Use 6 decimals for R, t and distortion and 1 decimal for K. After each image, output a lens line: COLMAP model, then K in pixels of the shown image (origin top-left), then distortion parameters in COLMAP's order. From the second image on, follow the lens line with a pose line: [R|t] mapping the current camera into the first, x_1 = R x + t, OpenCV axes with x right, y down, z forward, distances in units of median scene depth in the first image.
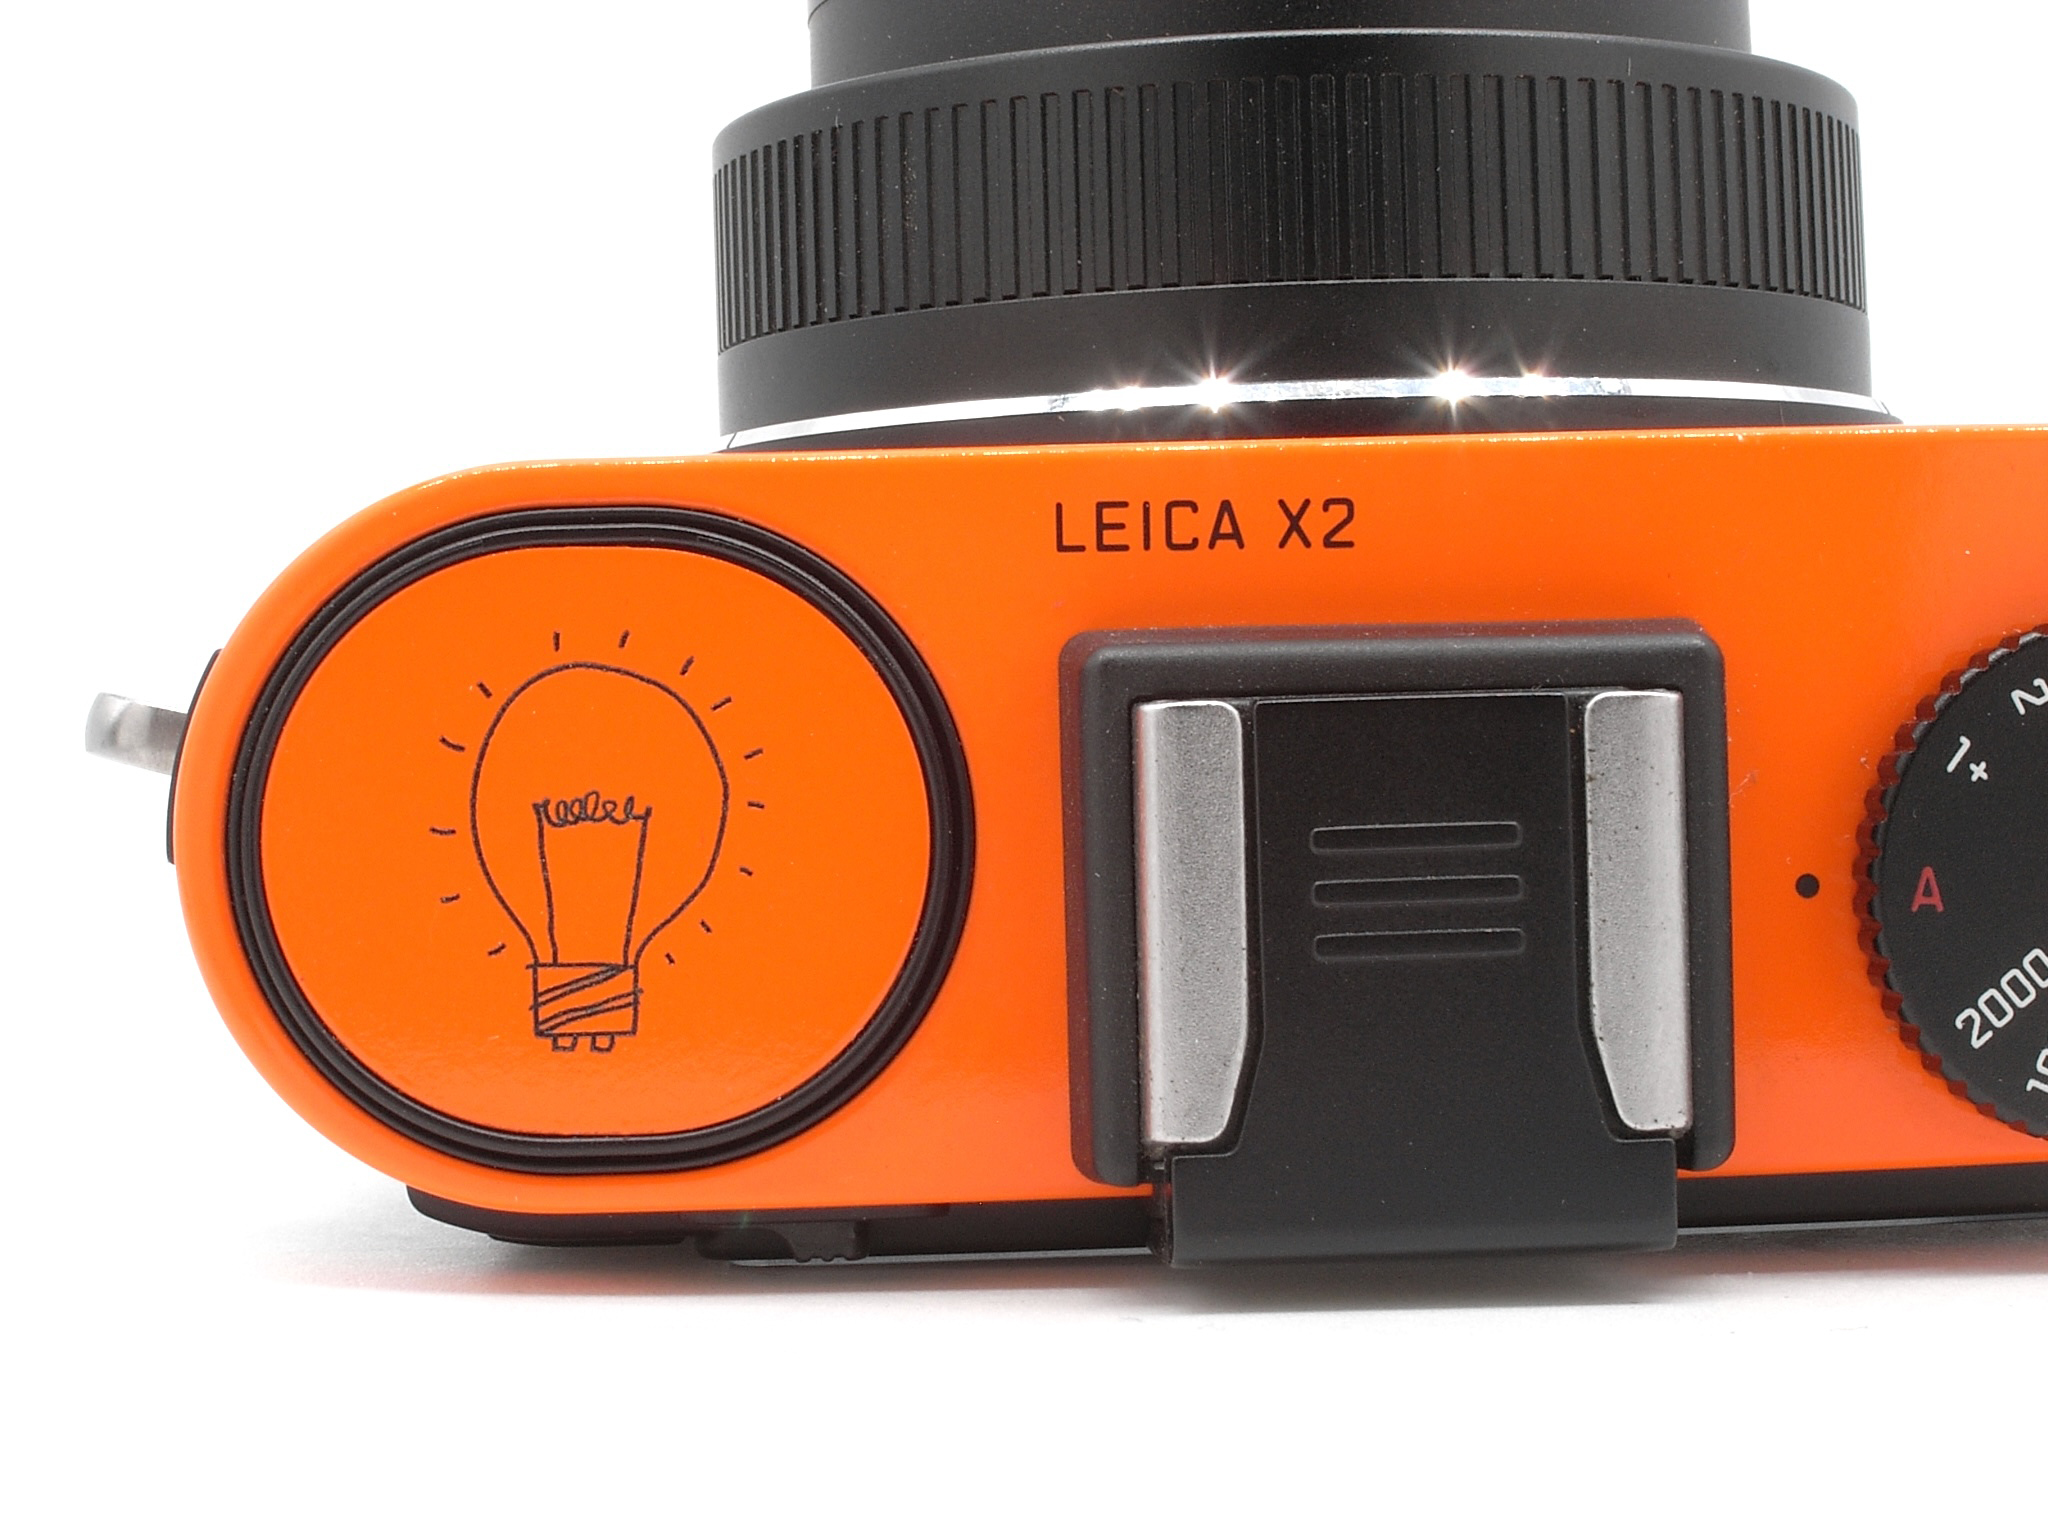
lens RADIAL K [[4325.8, 0, 1021.8], [0, 4325.8, 768.3], [0, 0, 1]] dist [-0.132268, 0.000000]
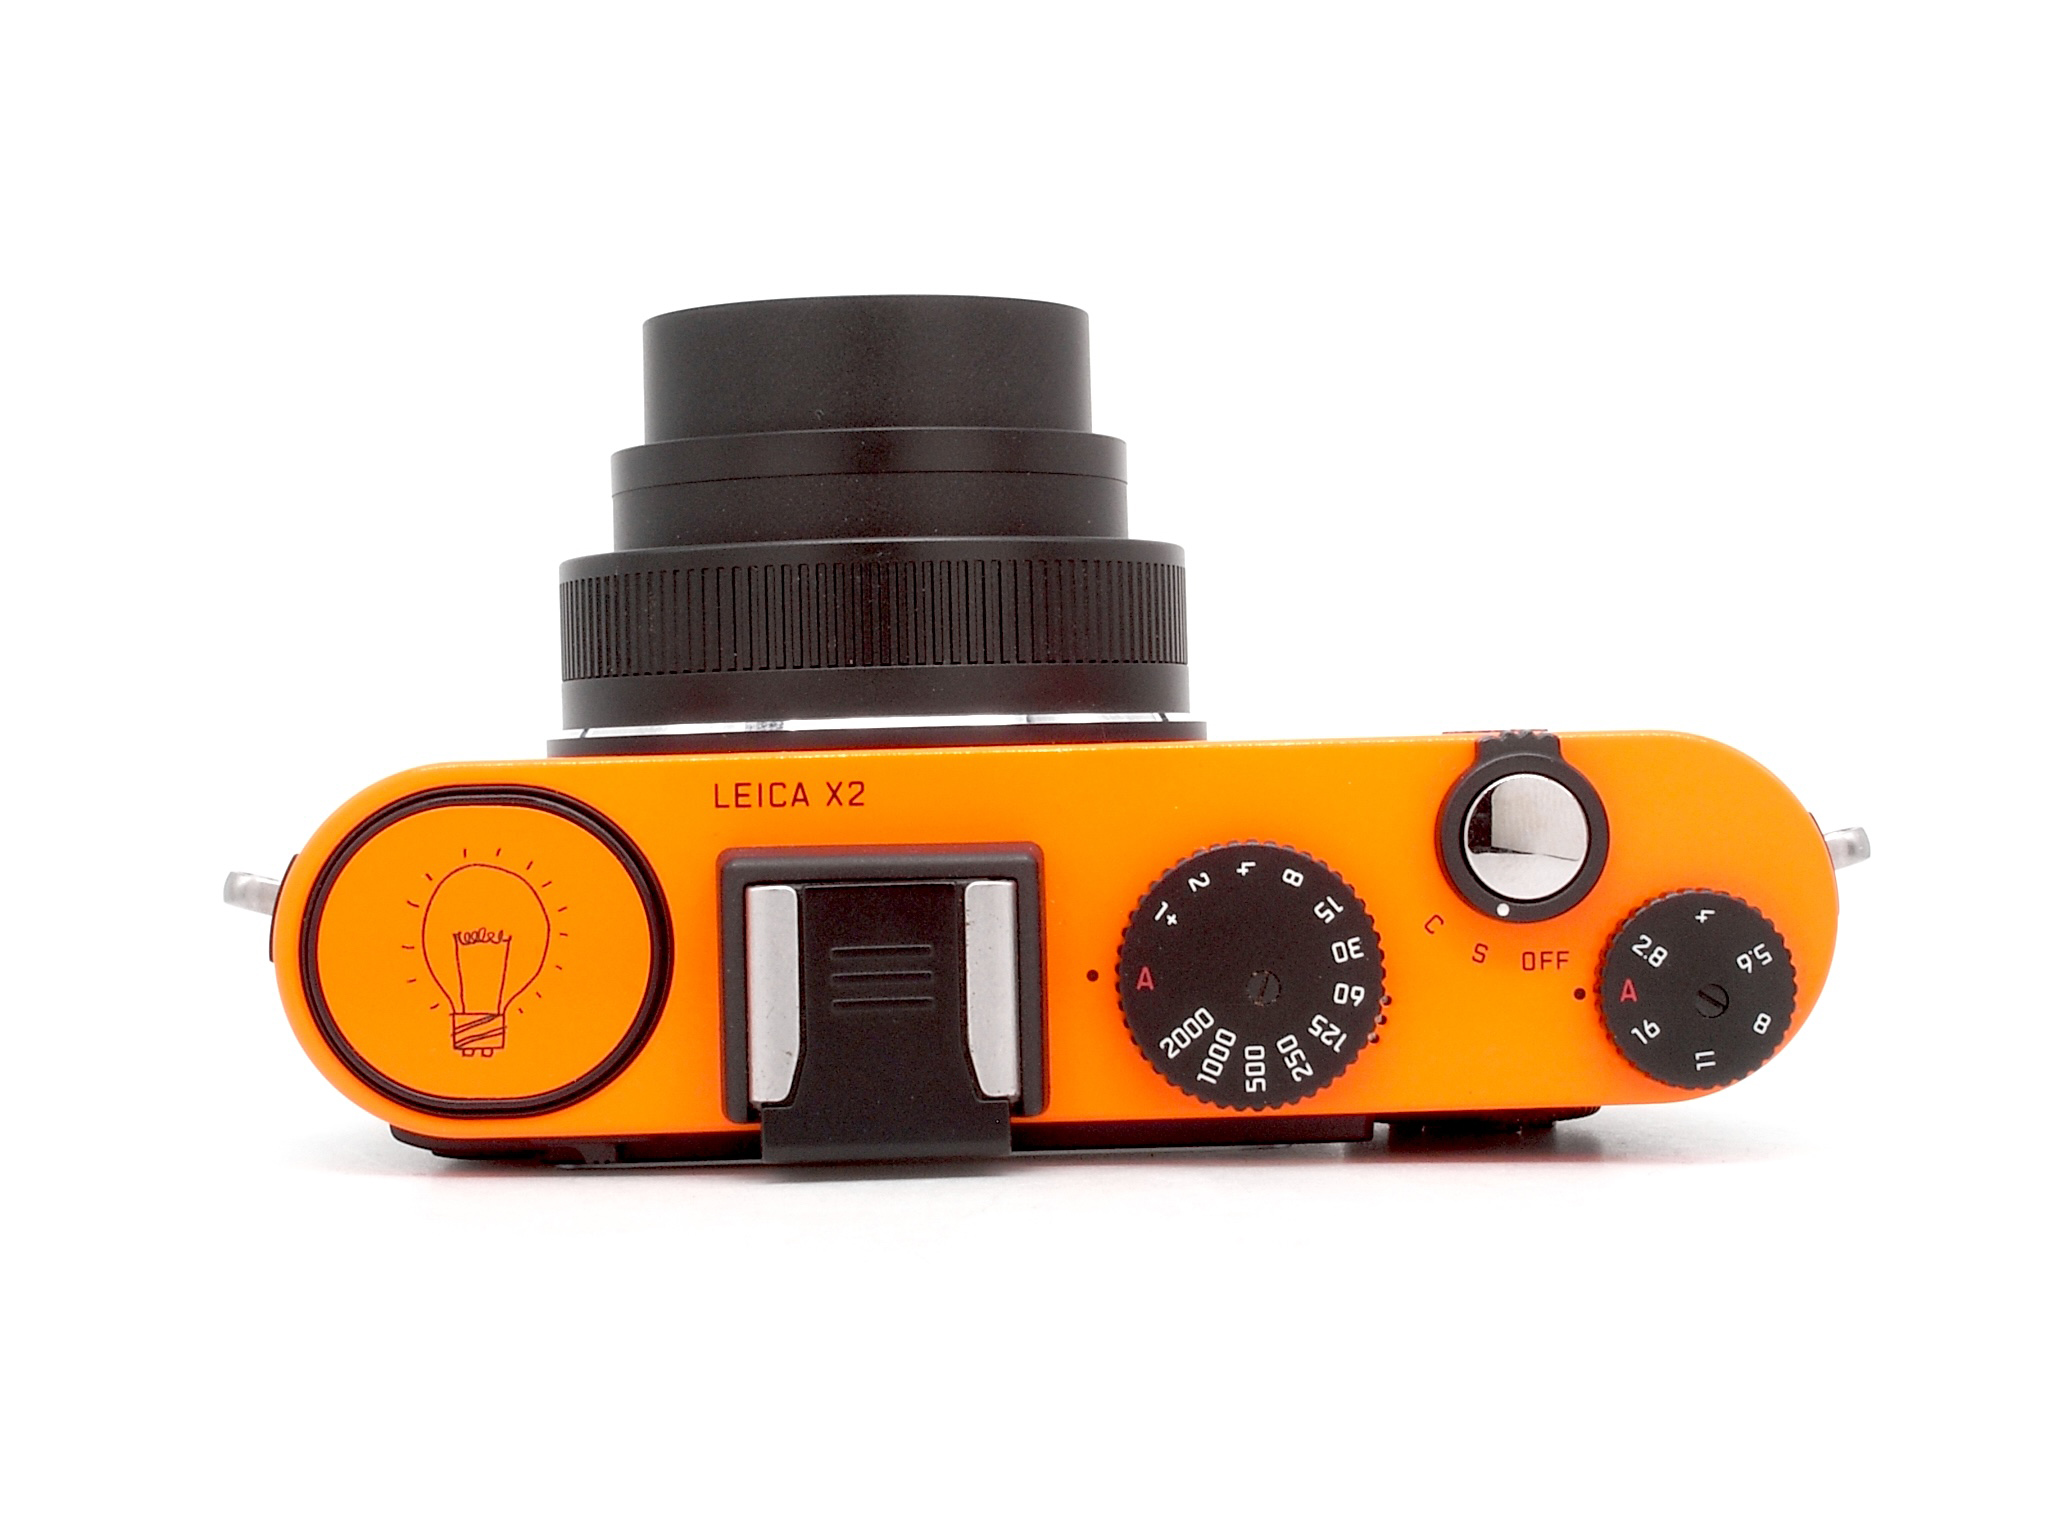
lens RADIAL K [[4325.8, 0, 1026.3], [0, 4325.8, 769.2], [0, 0, 1]] dist [-0.132268, 0.000000]
pose [[0.999998, 0.002196, 0.000063, 0.153731], [-0.002196, 0.999937, -0.010963, -0.046943], [-0.000087, 0.010963, 0.999940, -1.011666]]
